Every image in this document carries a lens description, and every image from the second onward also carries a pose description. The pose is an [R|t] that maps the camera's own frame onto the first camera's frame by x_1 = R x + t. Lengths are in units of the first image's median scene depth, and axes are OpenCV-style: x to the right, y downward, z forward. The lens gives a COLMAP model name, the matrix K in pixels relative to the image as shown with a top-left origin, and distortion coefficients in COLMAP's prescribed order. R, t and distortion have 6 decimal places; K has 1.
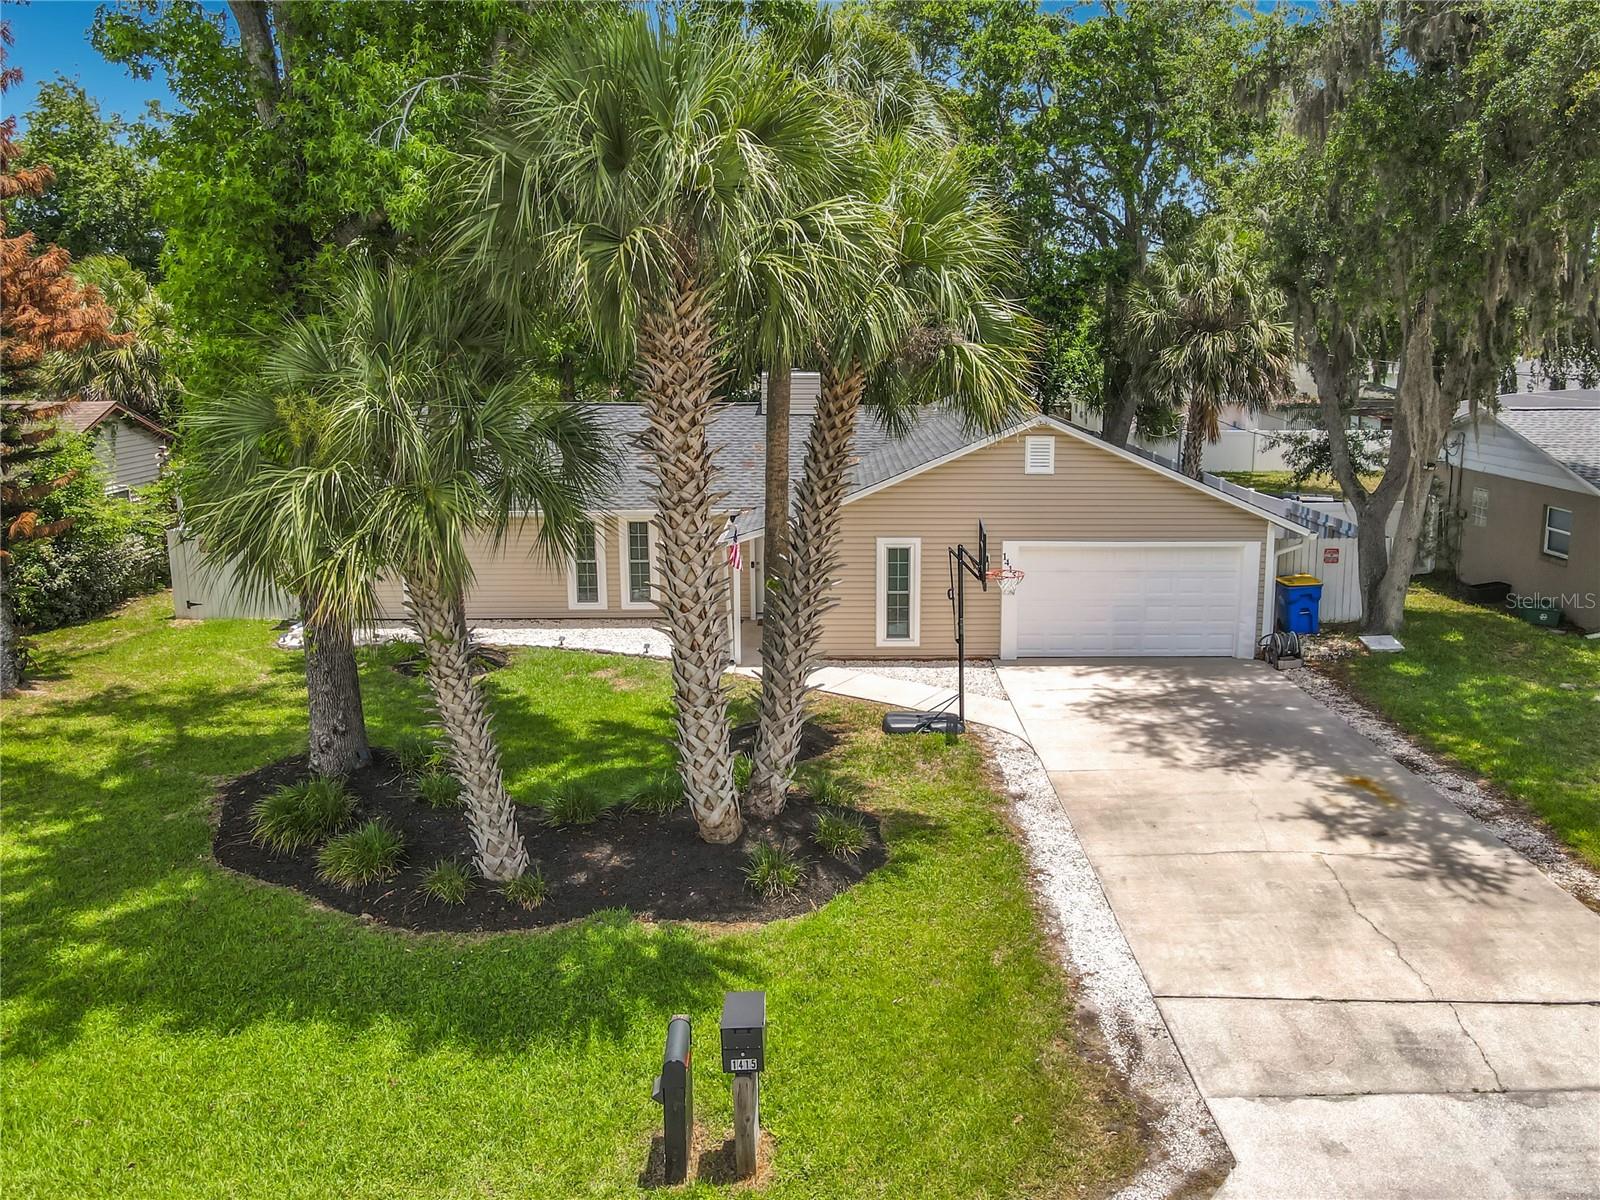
lens RADIAL K [[1100.3, 0, 857.7], [0, 1100.3, 597.6], [0, 0, 1]] dist [-0.008424, 0.000164]
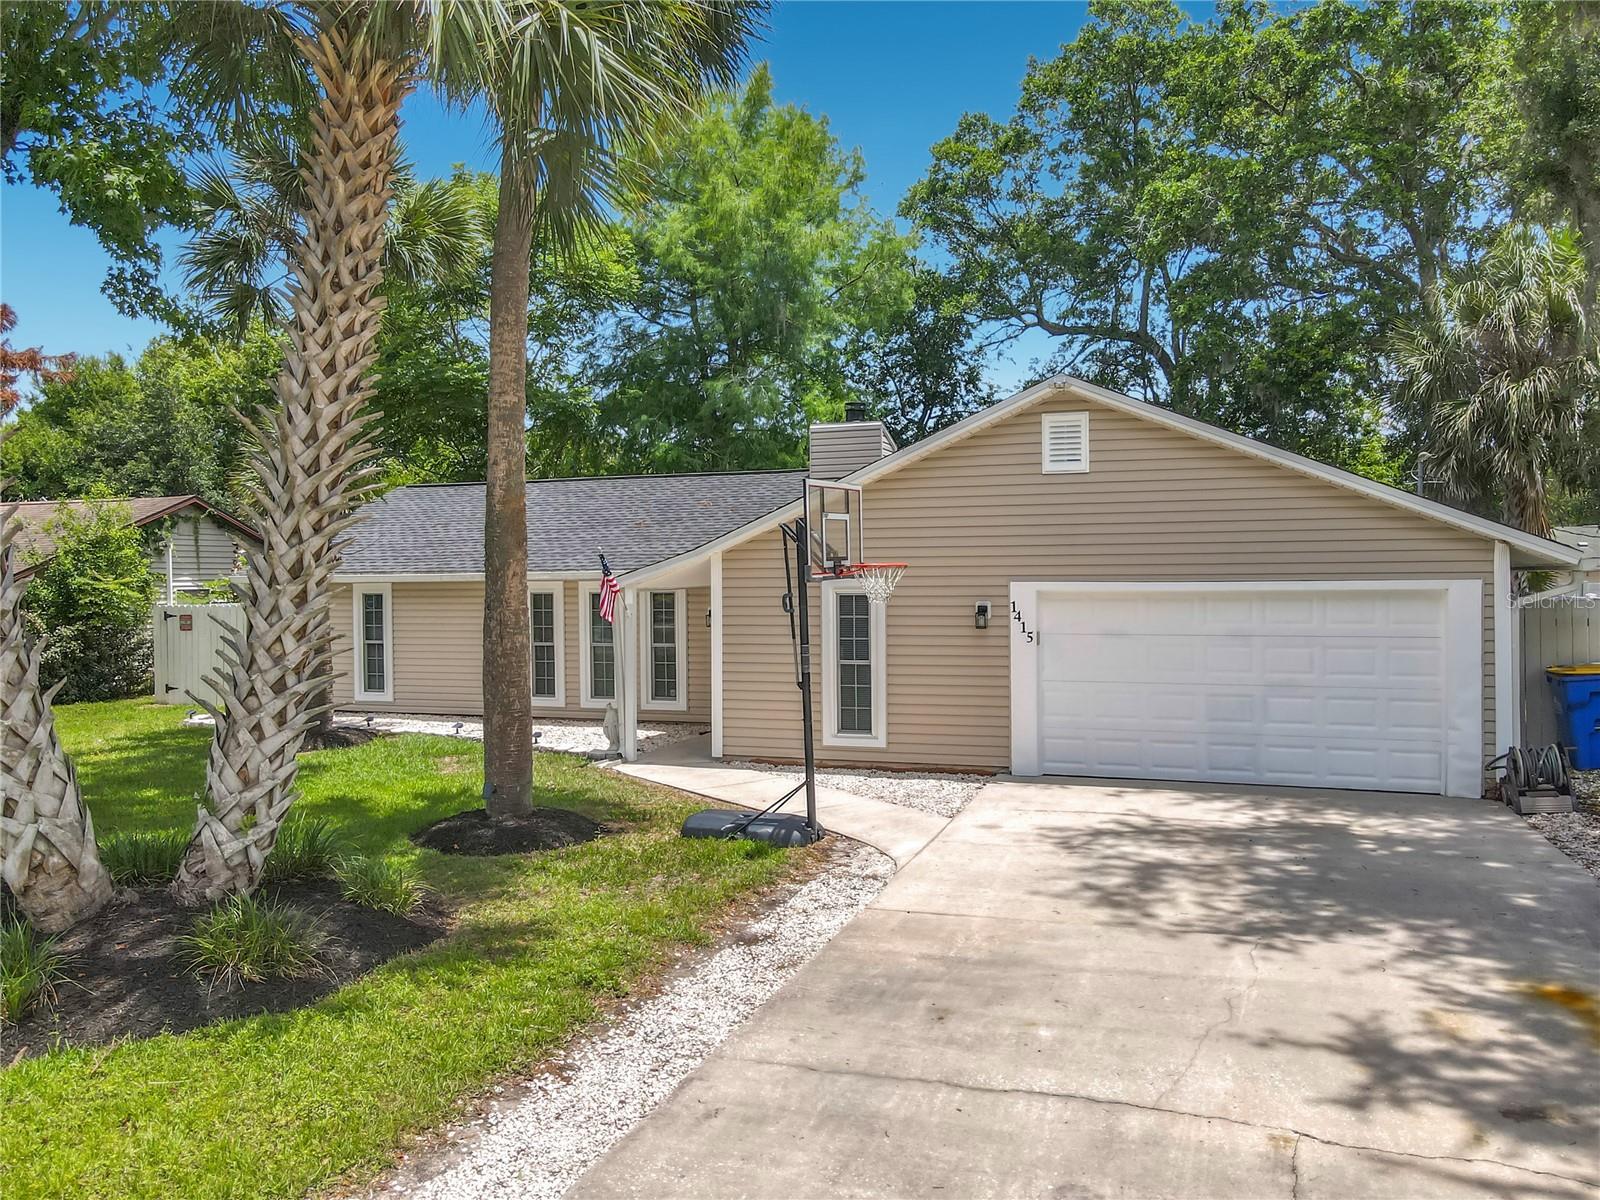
lens RADIAL K [[1133.4, 0, 823.9], [0, 1133.4, 641.9], [0, 0, 1]] dist [0.011033, 0.001270]
pose [[0.938967, 0.009690, -0.343871, 0.355649], [-0.066253, 0.985984, -0.153123, 0.124197], [0.337568, 0.166560, 0.926448, 0.507955]]
